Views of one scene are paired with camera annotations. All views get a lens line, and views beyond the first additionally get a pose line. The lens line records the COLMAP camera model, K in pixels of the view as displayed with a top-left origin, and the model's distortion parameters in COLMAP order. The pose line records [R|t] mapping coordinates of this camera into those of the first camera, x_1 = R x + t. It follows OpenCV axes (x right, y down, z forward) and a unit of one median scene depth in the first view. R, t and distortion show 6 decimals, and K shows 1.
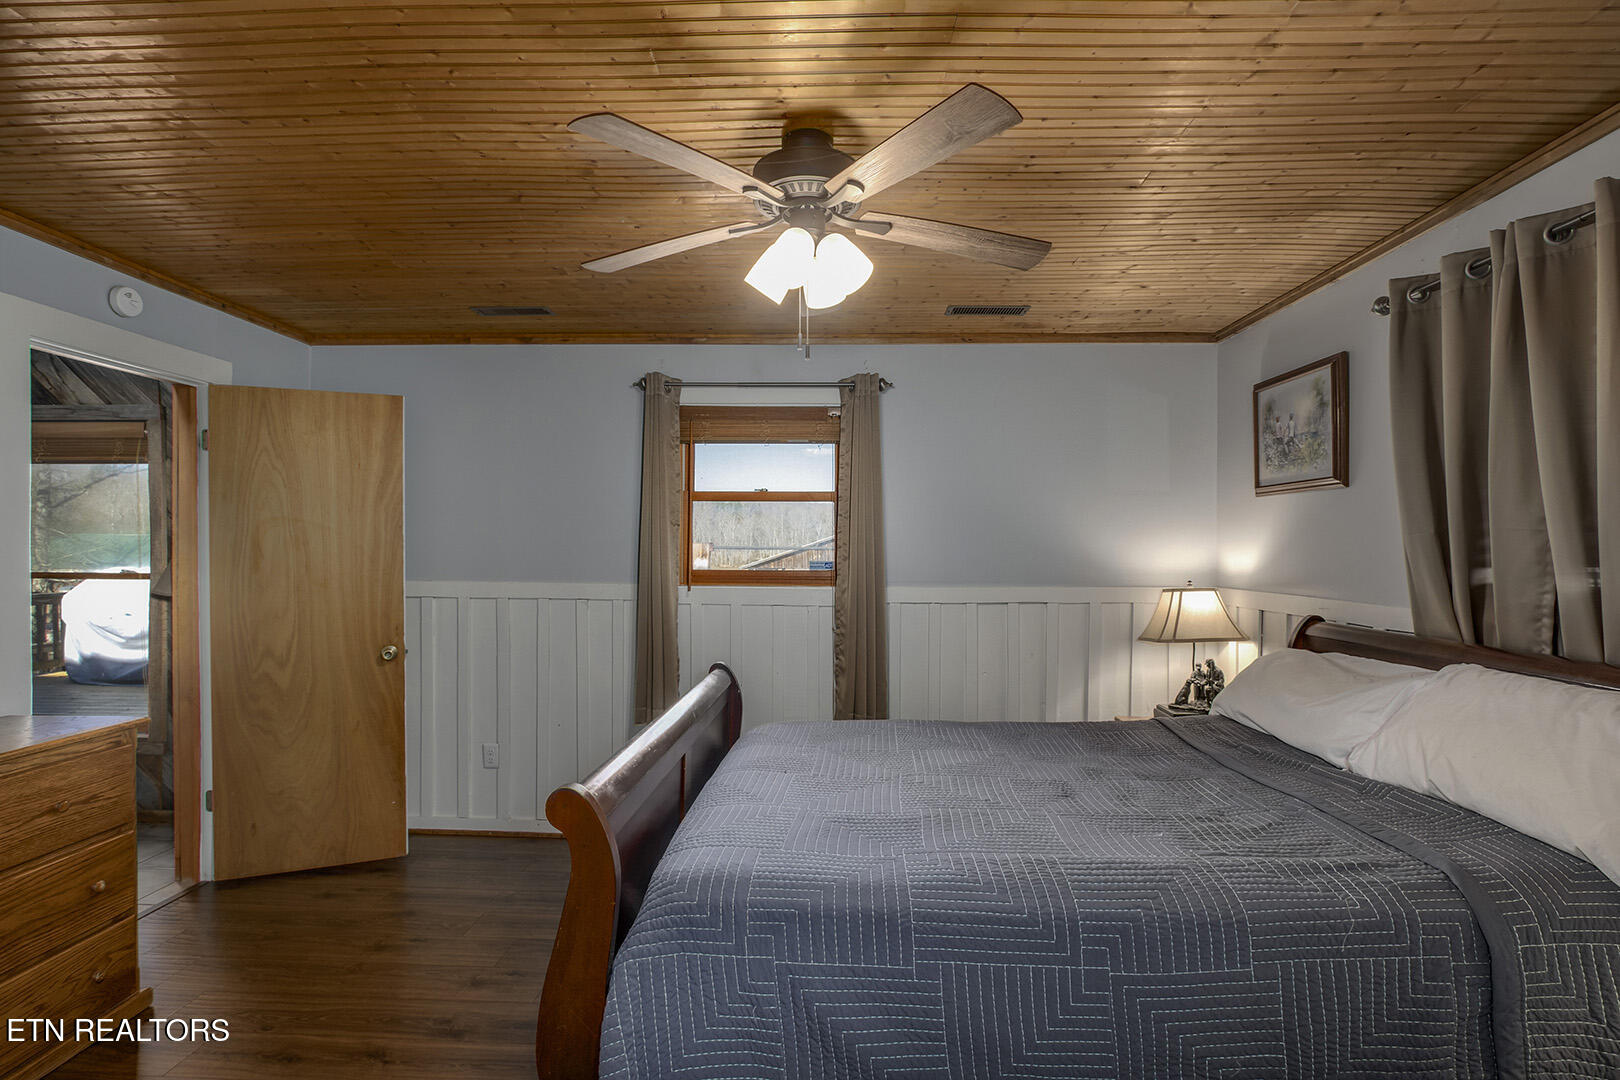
lens RADIAL K [[767.6, 0, 809.1], [0, 767.6, 552.9], [0, 0, 1]] dist [-0.003145, -0.000384]
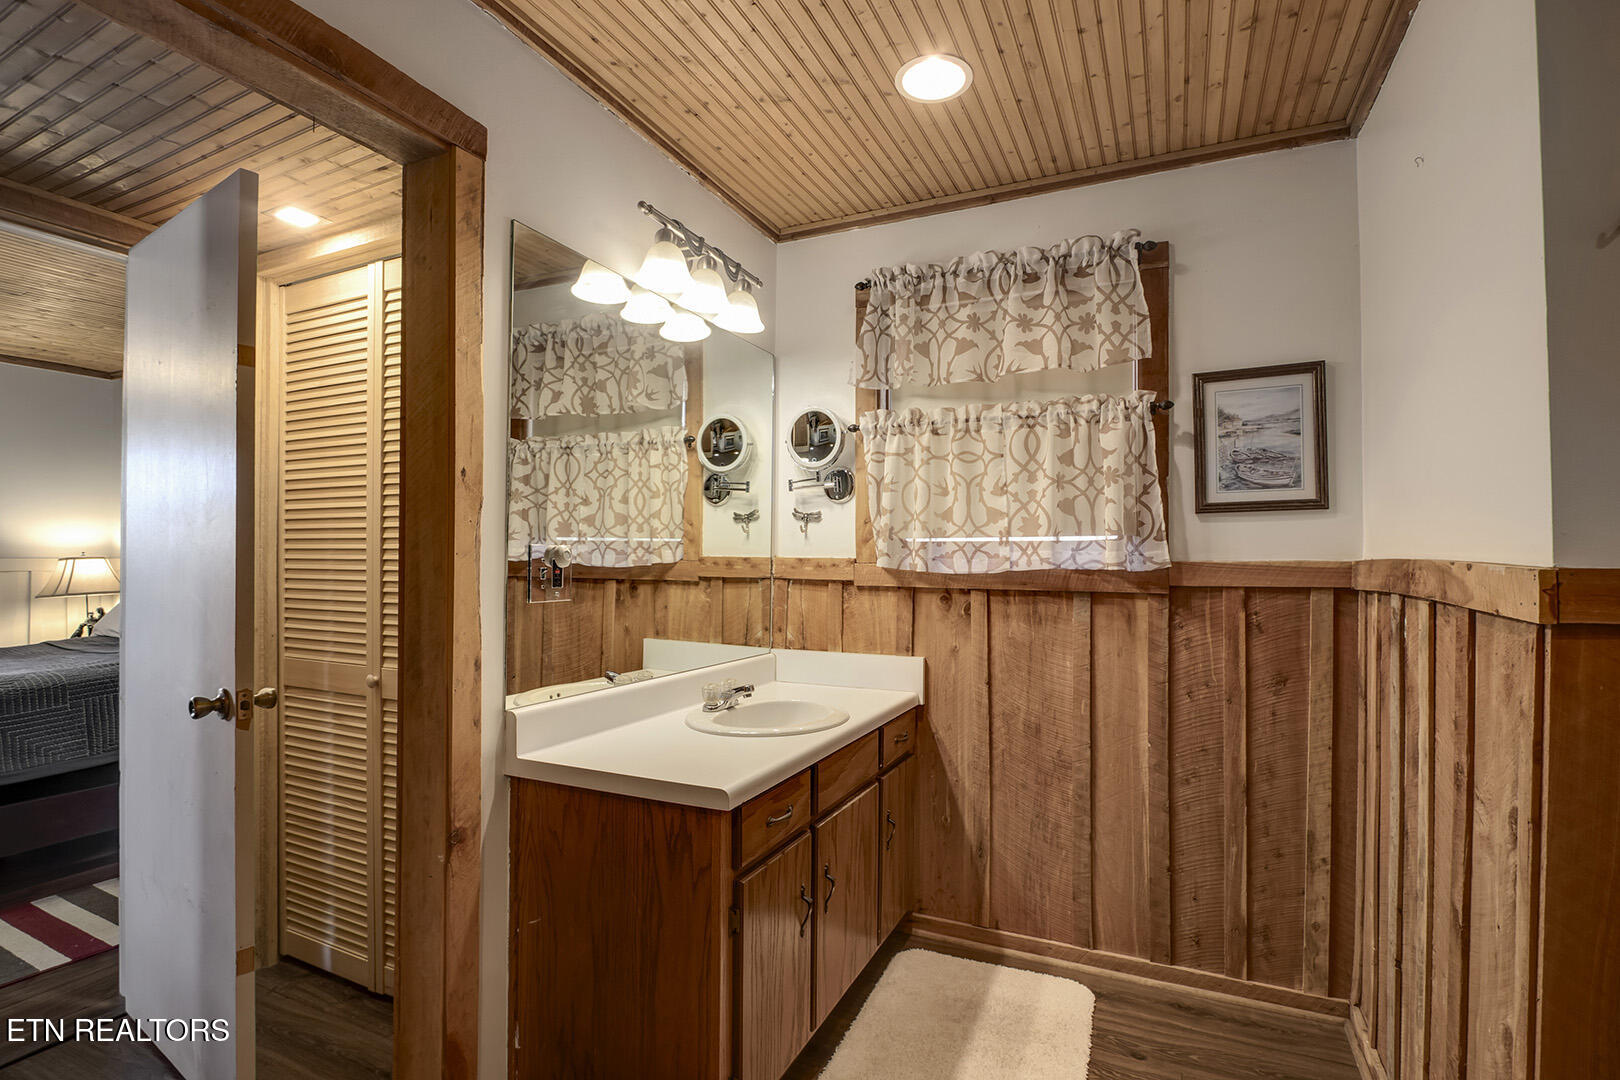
lens RADIAL K [[767.6, 0, 809.1], [0, 767.6, 552.9], [0, 0, 1]] dist [-0.003145, -0.000384]
pose [[0.403308, 0.001297, 0.915064, -0.264753], [0.002729, 0.999993, -0.002620, 0.048477], [-0.915060, 0.003554, 0.403301, -0.835851]]
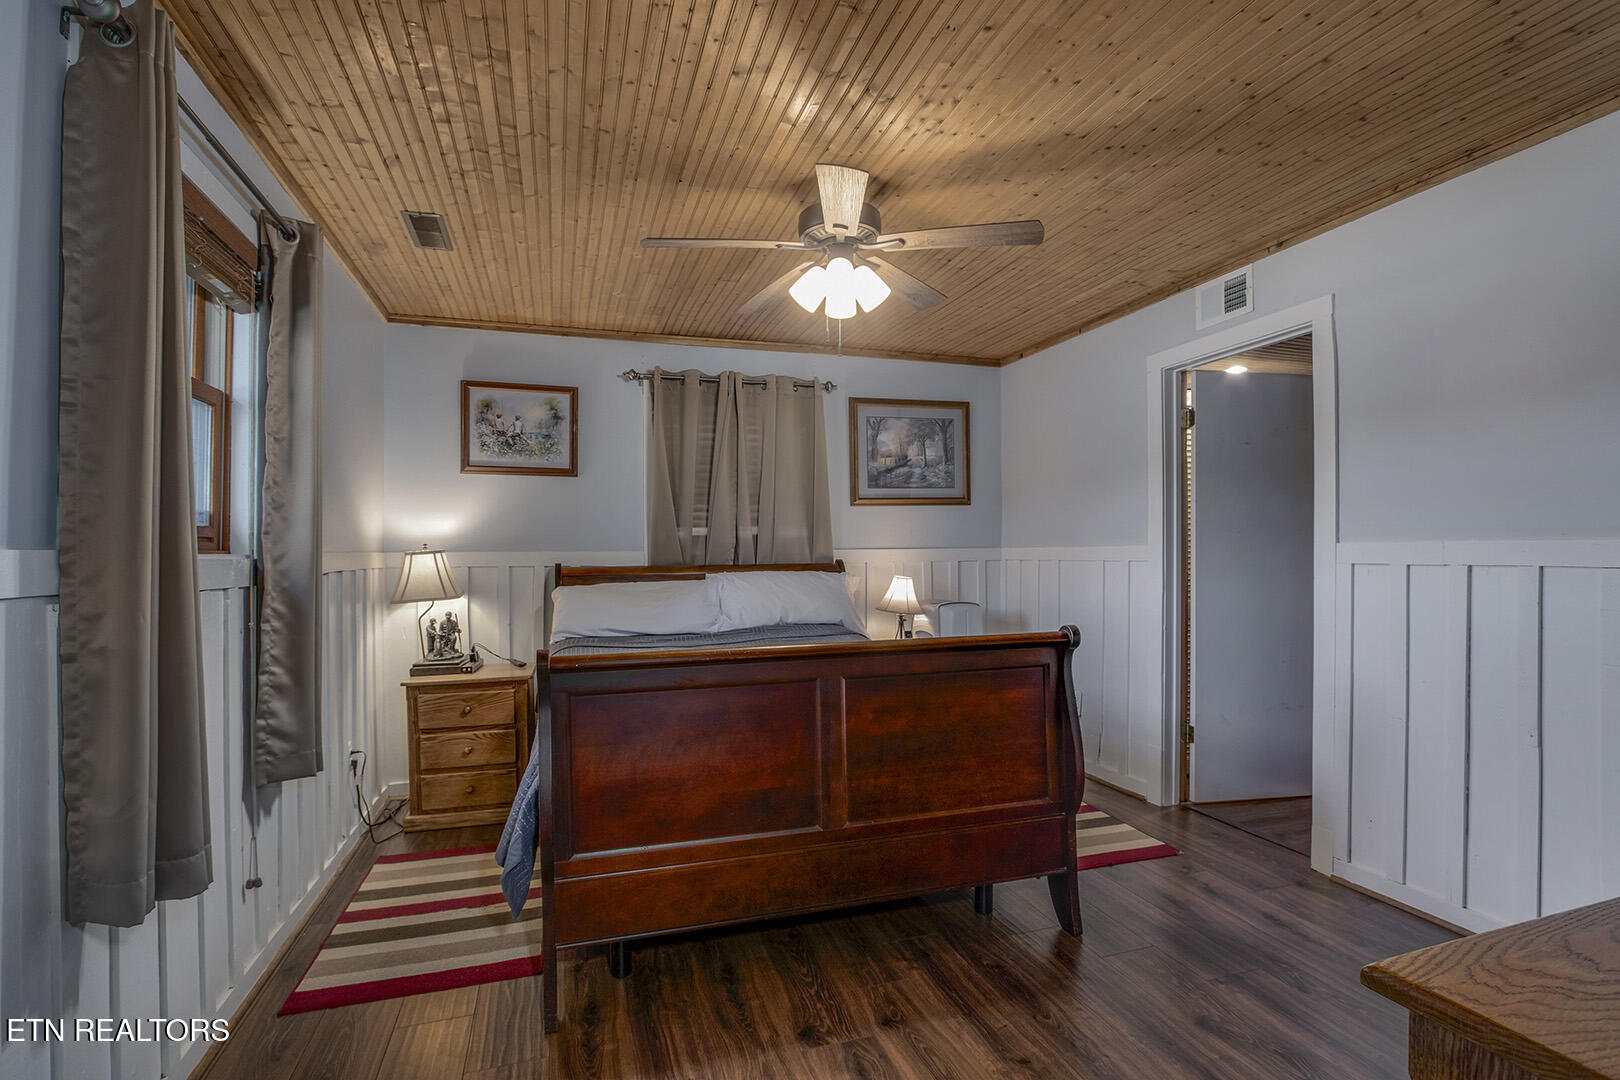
lens RADIAL K [[767.6, 0, 809.1], [0, 767.6, 552.9], [0, 0, 1]] dist [-0.003145, -0.000384]
pose [[-0.338326, -0.005724, 0.941011, -0.769084], [0.009170, 0.999914, 0.009379, 0.047737], [-0.940984, 0.011802, -0.338245, 0.934310]]
